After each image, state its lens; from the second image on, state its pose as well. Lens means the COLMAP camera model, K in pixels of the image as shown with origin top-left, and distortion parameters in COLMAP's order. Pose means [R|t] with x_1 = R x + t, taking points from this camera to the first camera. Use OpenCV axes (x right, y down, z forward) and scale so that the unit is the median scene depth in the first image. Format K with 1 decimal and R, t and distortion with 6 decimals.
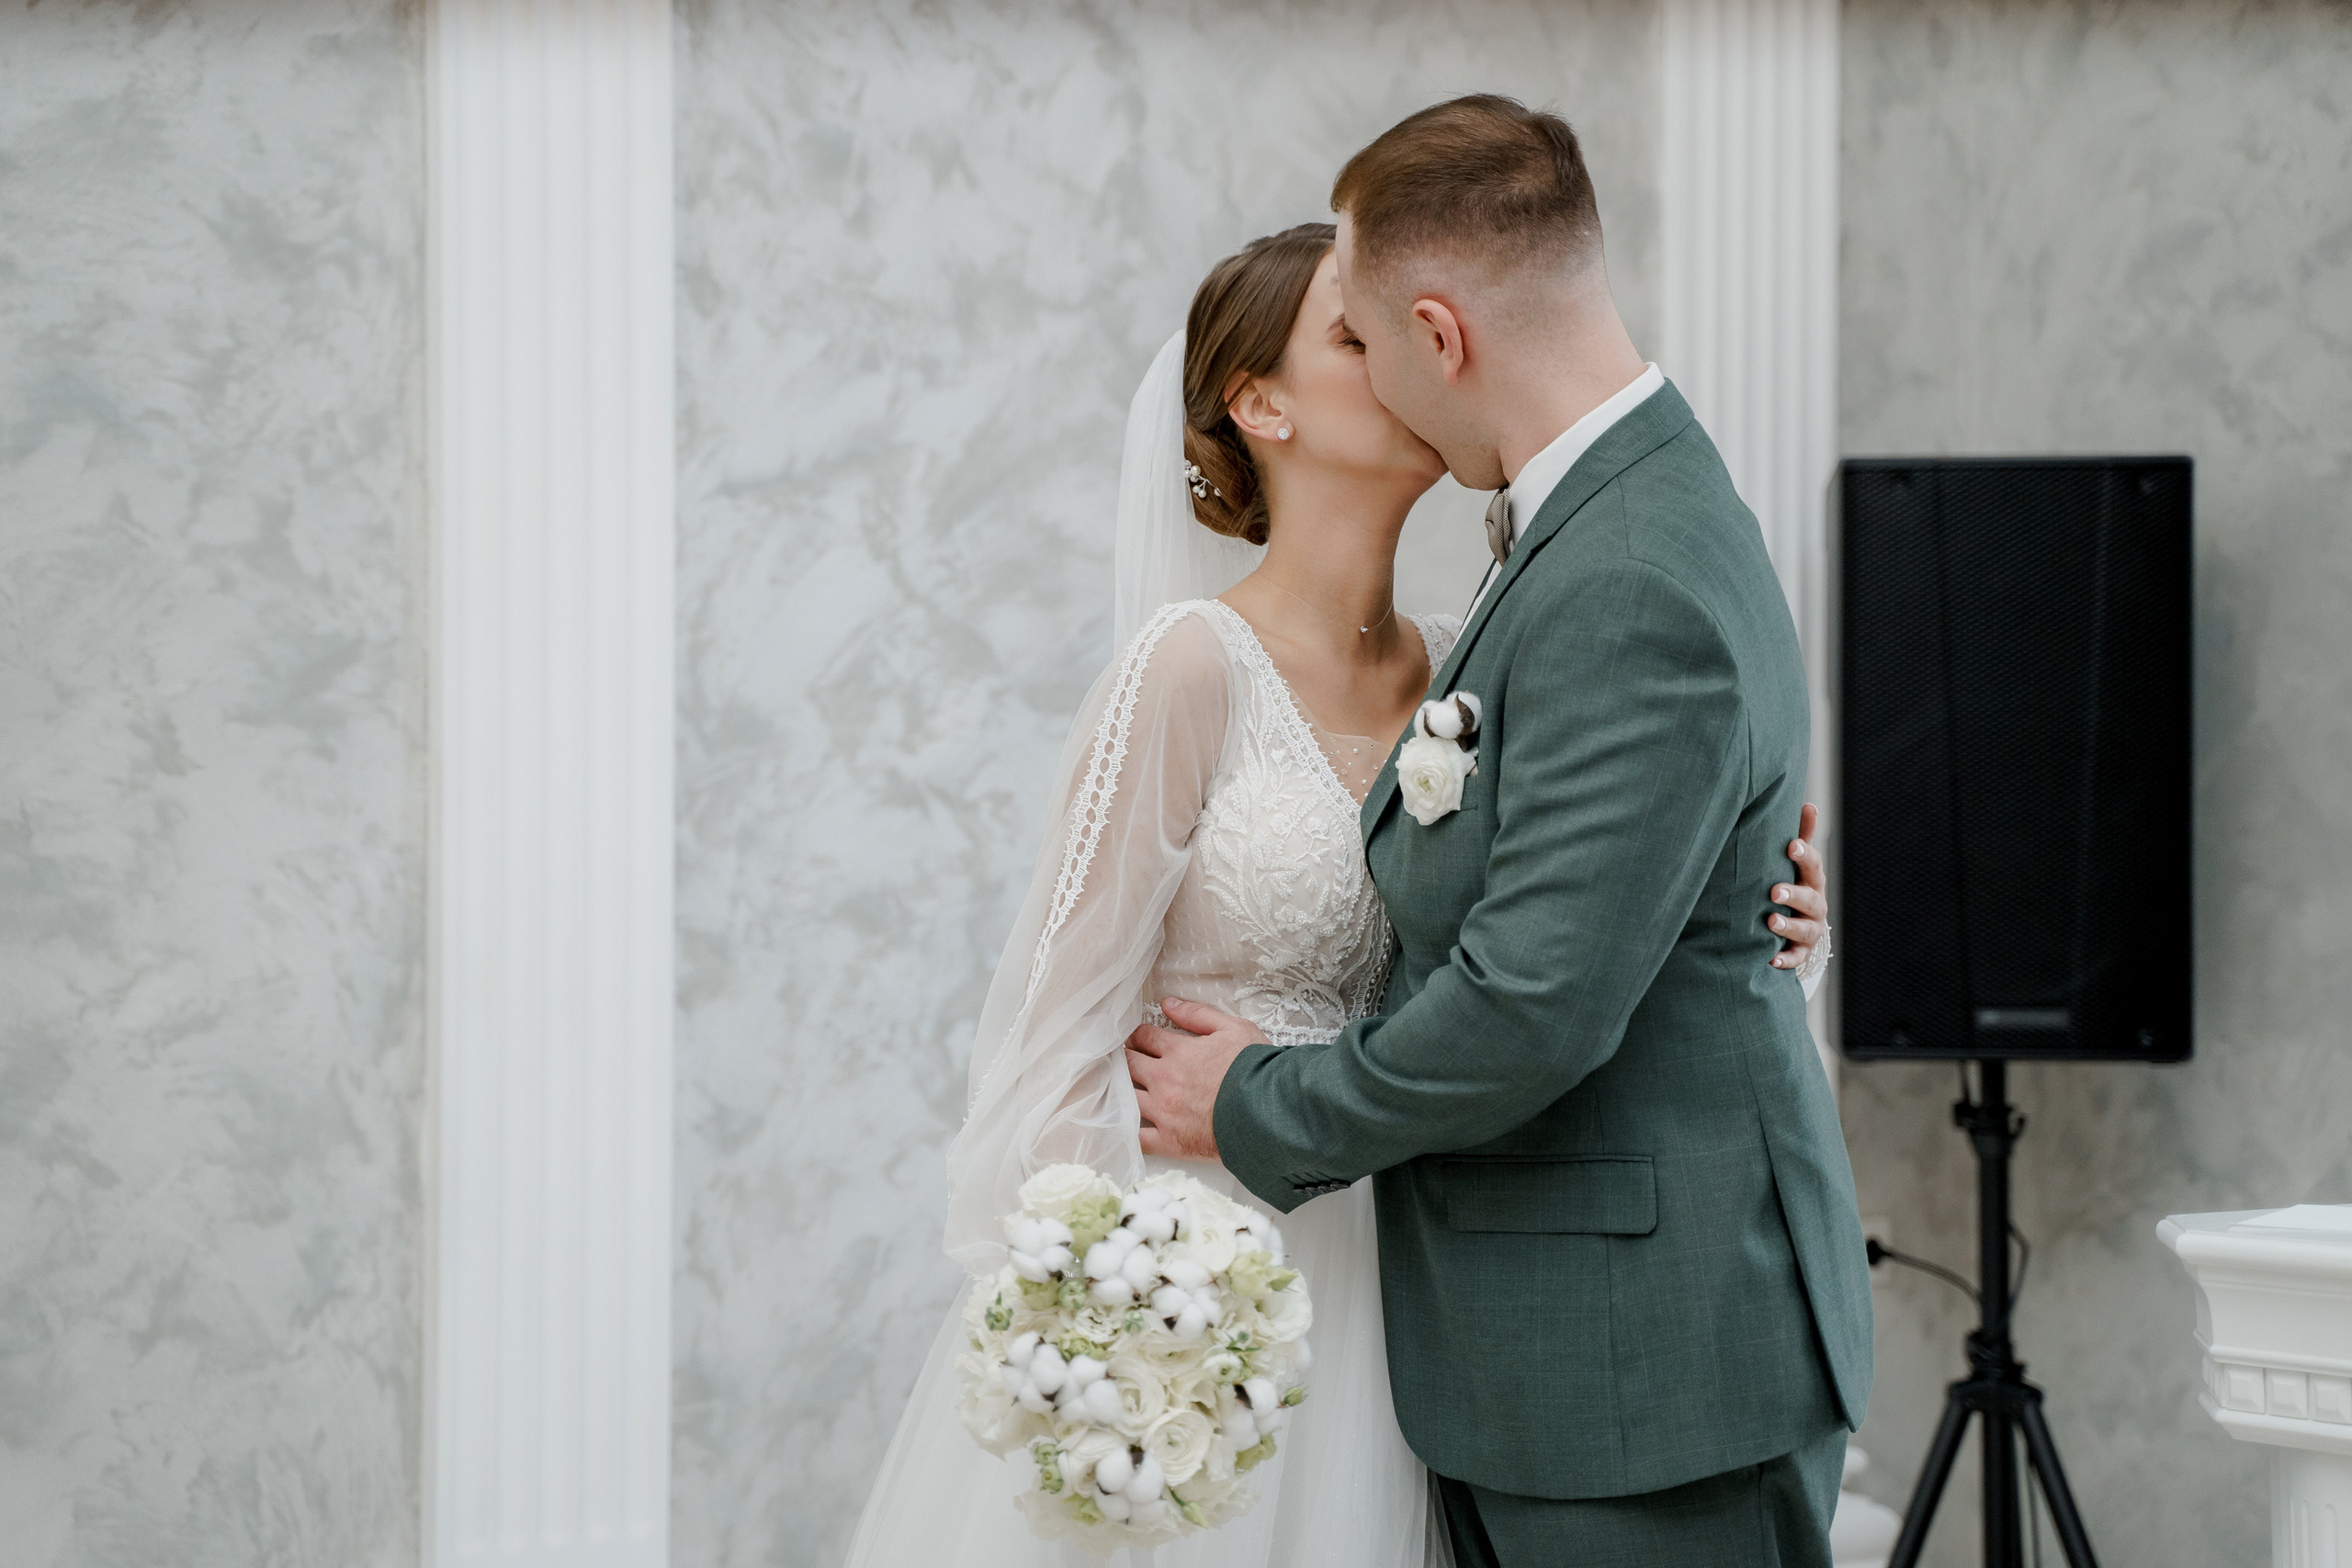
lens RADIAL K [[4559.0, 0, 1180.8], [0, 4559.0, 808.9], [0, 0, 1]] dist [0.309261, 0.000000]
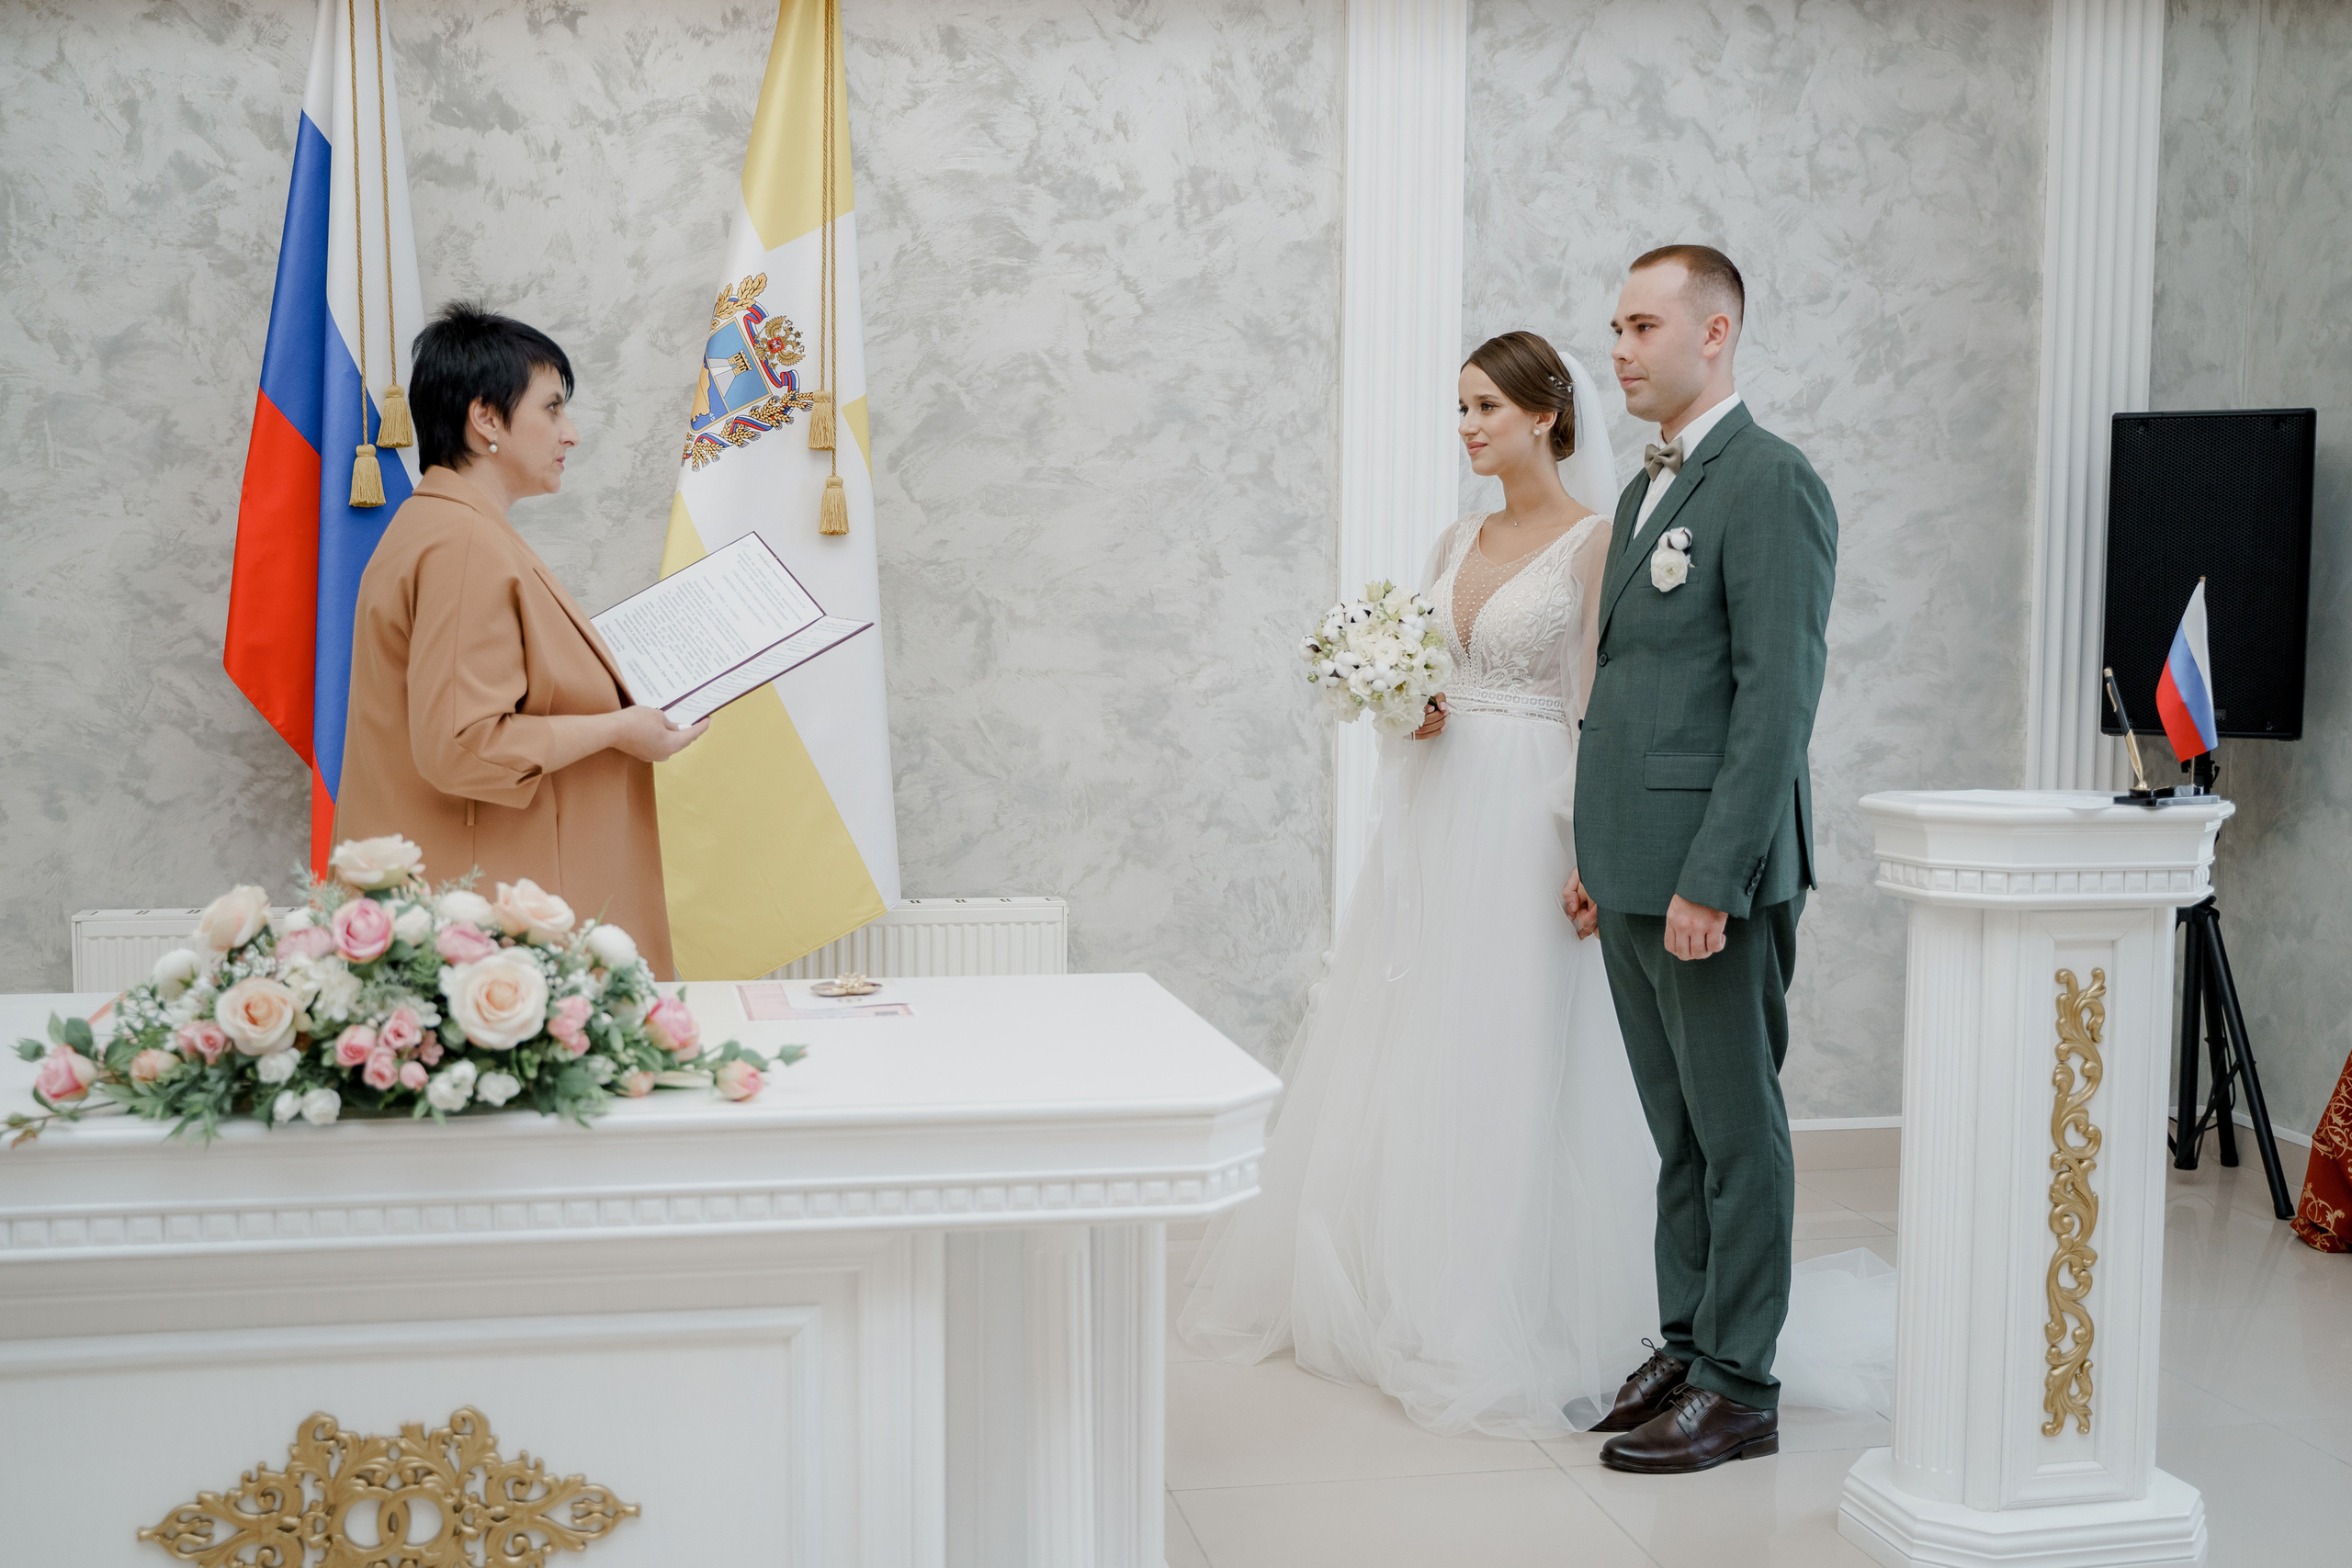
lens RADIAL K [[2466.6, 0, 1181.2], [0, 2466.6, 790.4], [0, 0, 1]] dist [-0.013536, 0.000000]
pose [[0.904825, 0.041538, -0.423752, 0.269744], [-0.008425, 0.996782, 0.079719, 0.000320], [0.425700, -0.068561, 0.902263, -0.093993]]
